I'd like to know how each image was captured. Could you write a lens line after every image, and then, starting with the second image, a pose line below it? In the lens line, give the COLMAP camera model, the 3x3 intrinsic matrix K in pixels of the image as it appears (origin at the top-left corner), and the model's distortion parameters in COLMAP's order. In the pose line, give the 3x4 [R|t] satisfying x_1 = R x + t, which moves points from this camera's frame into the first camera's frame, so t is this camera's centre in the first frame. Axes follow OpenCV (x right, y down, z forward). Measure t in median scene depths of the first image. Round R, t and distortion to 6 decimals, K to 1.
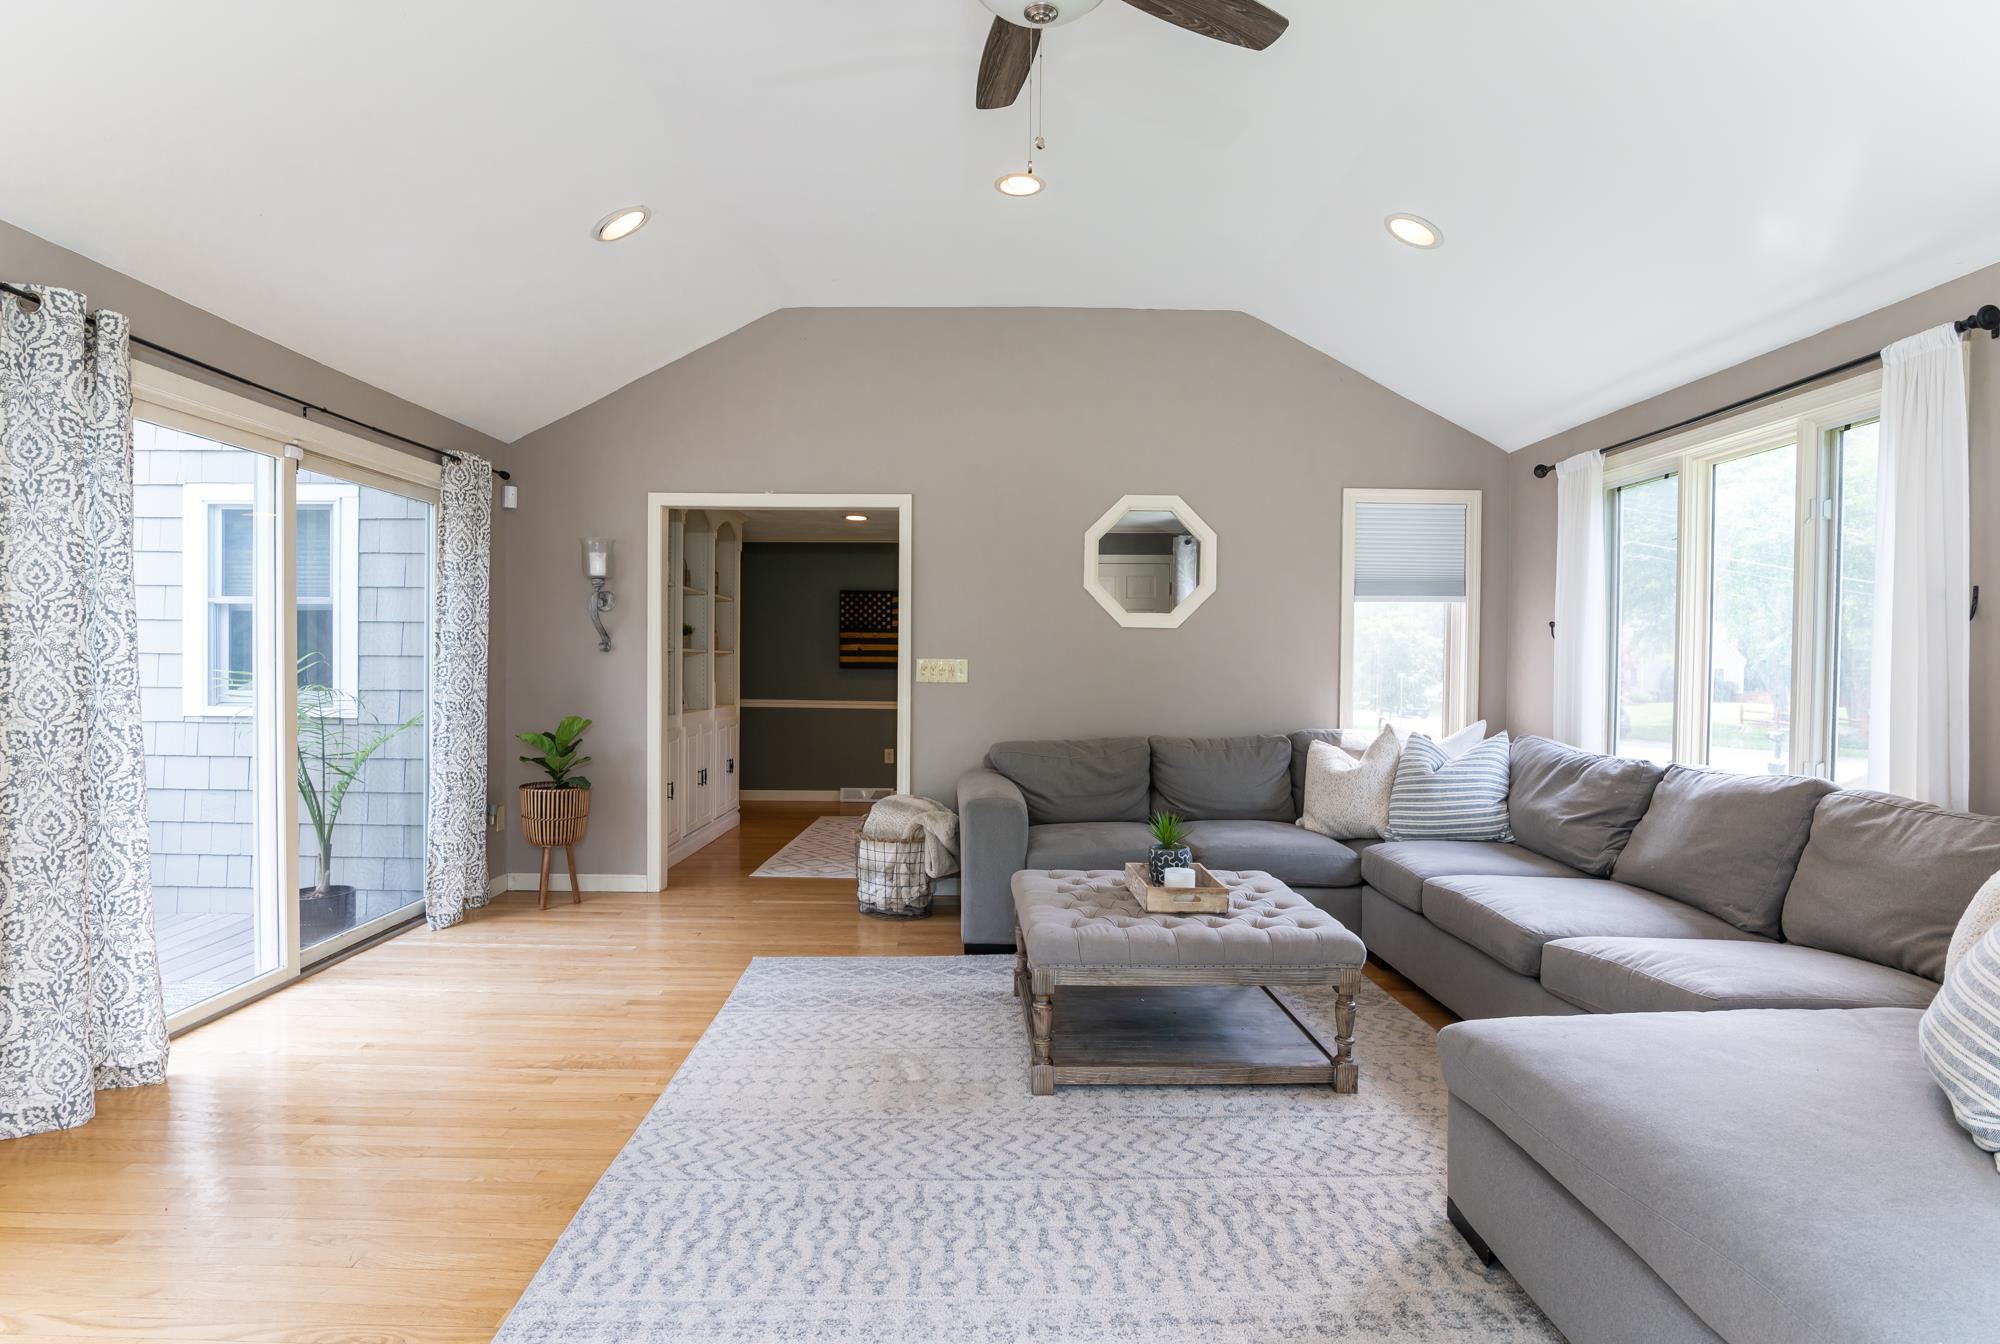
lens RADIAL K [[1080.3, 0, 956.0], [0, 1080.3, 664.2], [0, 0, 1]] dist [-0.024219, 0.000982]
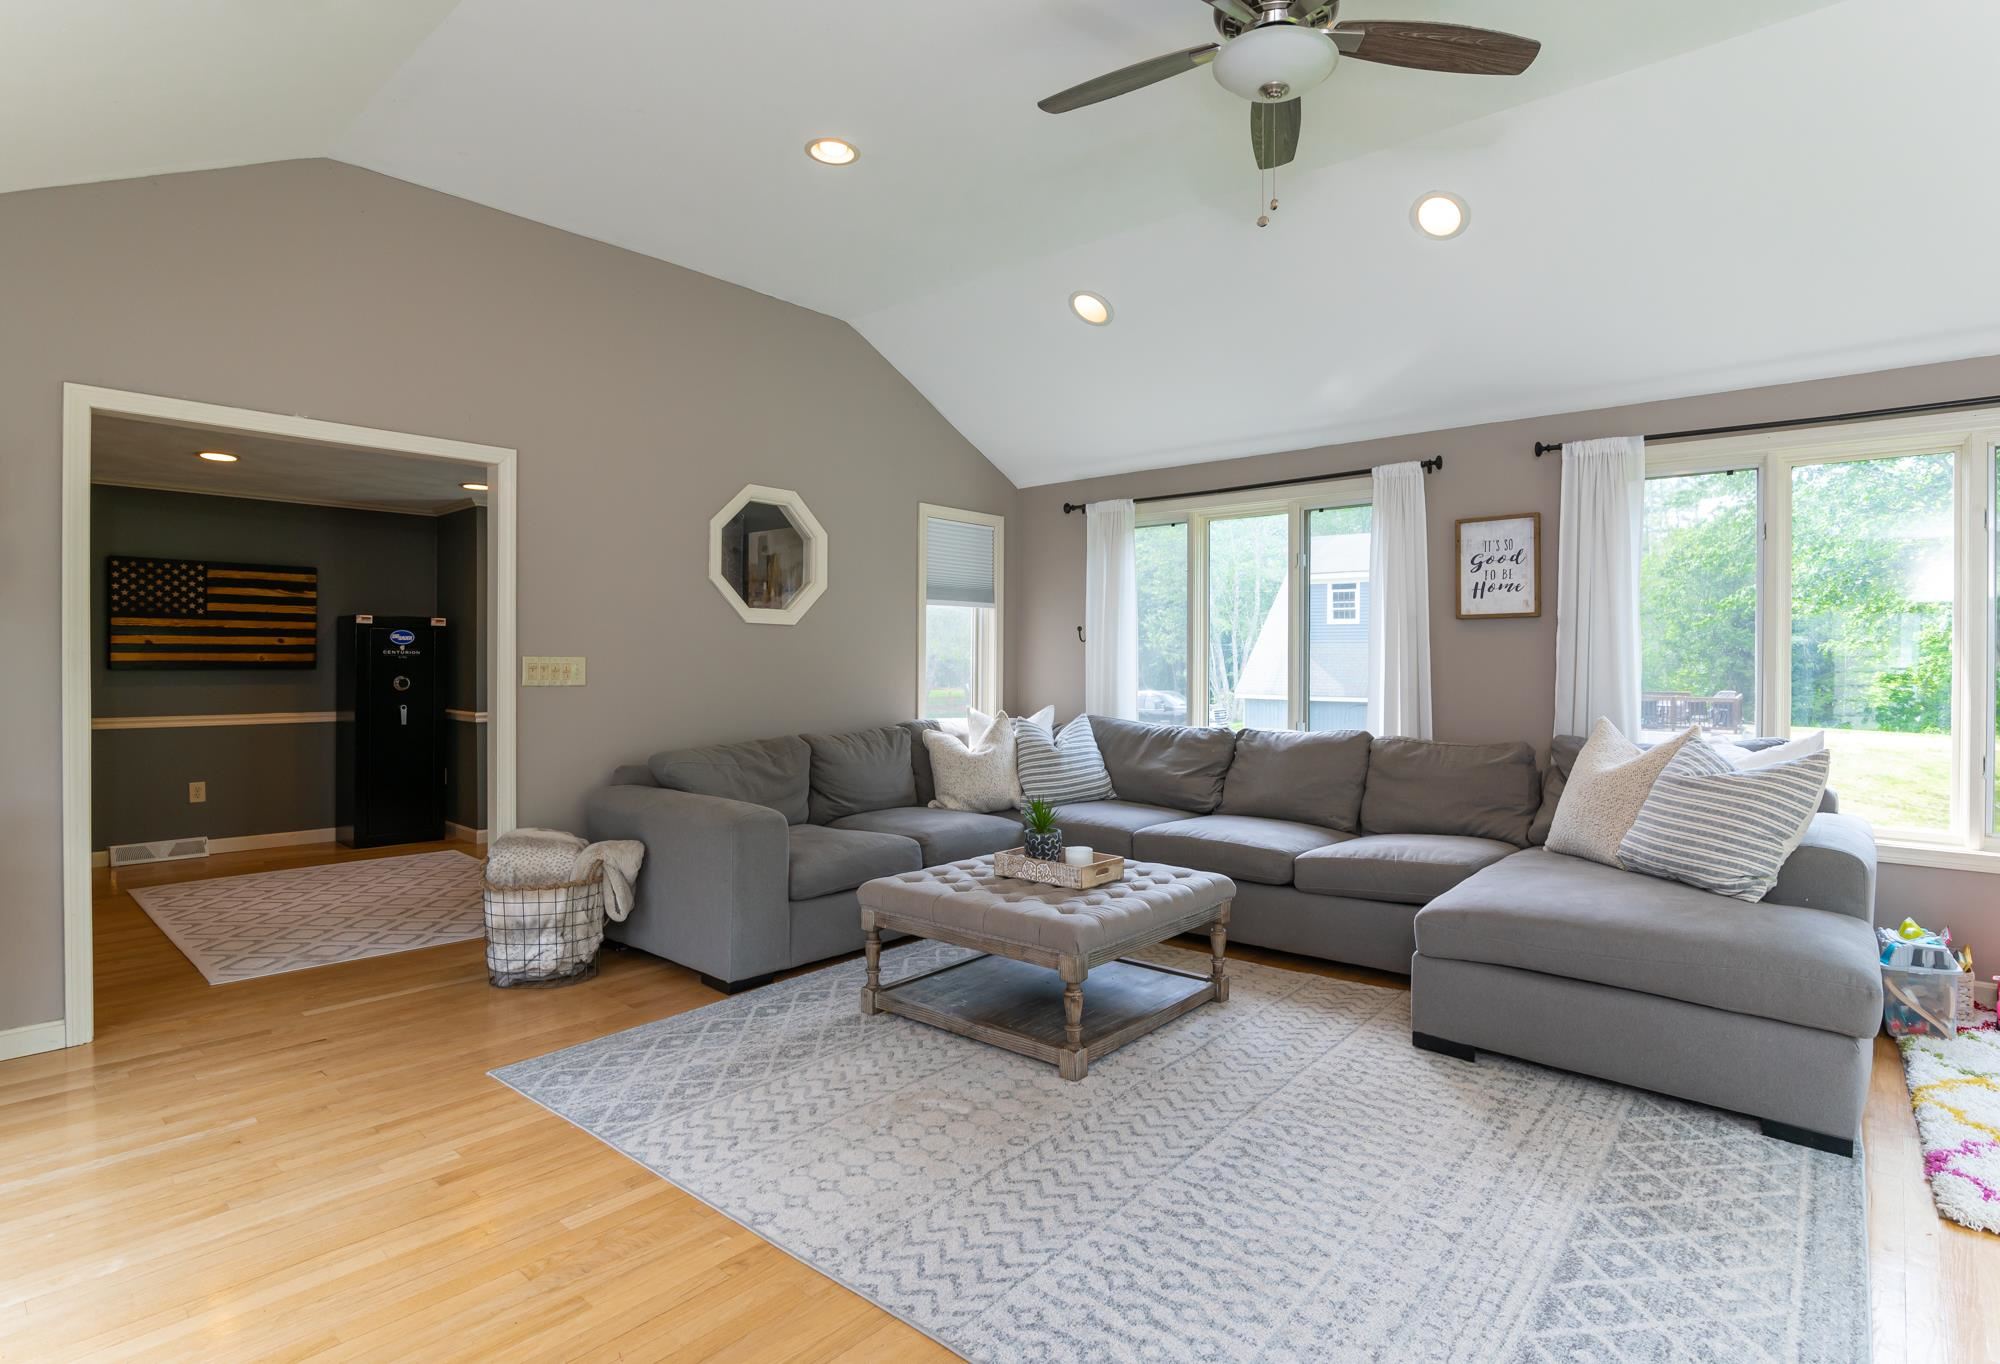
lens RADIAL K [[1044.3, 0, 1060.3], [0, 1044.3, 655.7], [0, 0, 1]] dist [-0.026779, 0.000402]
pose [[0.615443, -0.002155, 0.788178, -0.535931], [0.004167, 0.999991, -0.000520, -0.005188], [-0.788170, 0.003605, 0.615447, 0.295512]]
